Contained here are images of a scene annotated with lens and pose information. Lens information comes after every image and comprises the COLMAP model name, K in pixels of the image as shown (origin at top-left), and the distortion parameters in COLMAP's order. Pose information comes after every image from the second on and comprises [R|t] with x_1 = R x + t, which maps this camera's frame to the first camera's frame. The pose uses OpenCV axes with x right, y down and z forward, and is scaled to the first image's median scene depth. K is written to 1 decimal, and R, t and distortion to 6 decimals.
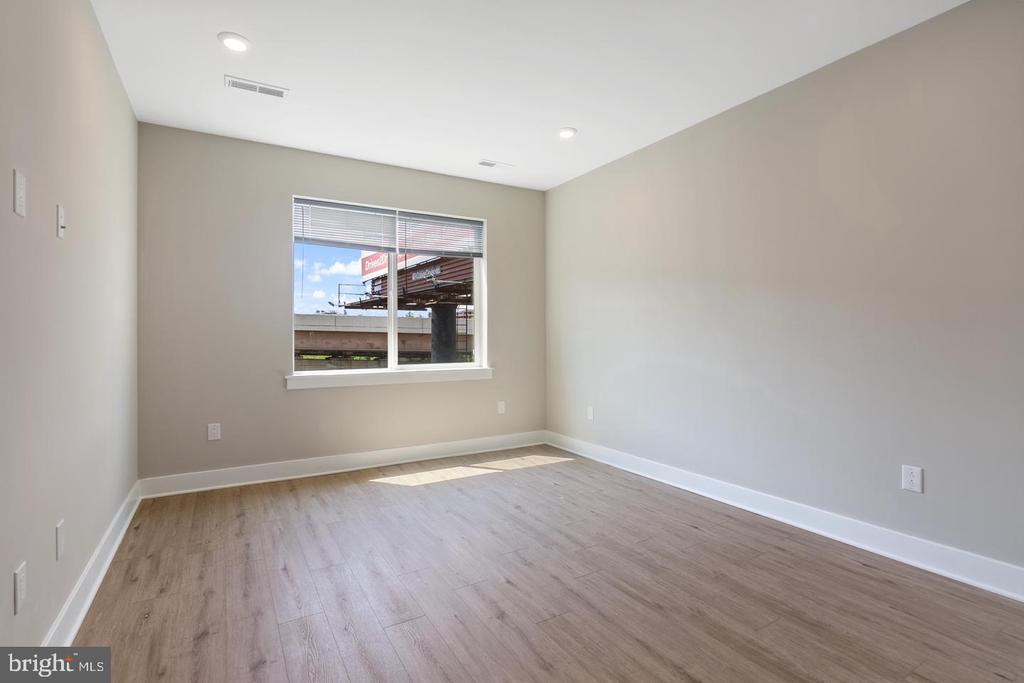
lens RADIAL K [[470.9, 0, 479.9], [0, 470.9, 340.8], [0, 0, 1]] dist [-0.005965, 0.002309]
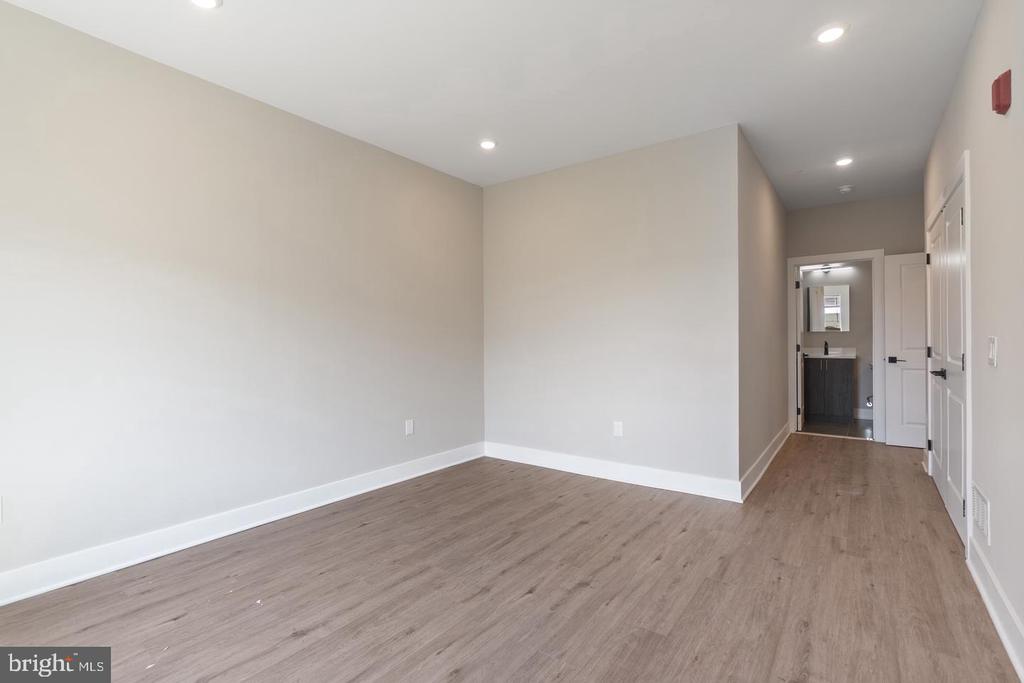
lens RADIAL K [[470.9, 0, 515.6], [0, 470.9, 342.7], [0, 0, 1]] dist [-0.005965, 0.002309]
pose [[-0.413934, -0.001476, 0.910306, -0.675613], [0.018860, 0.999770, 0.010197, -0.019609], [-0.910112, 0.021389, -0.413811, 1.162783]]
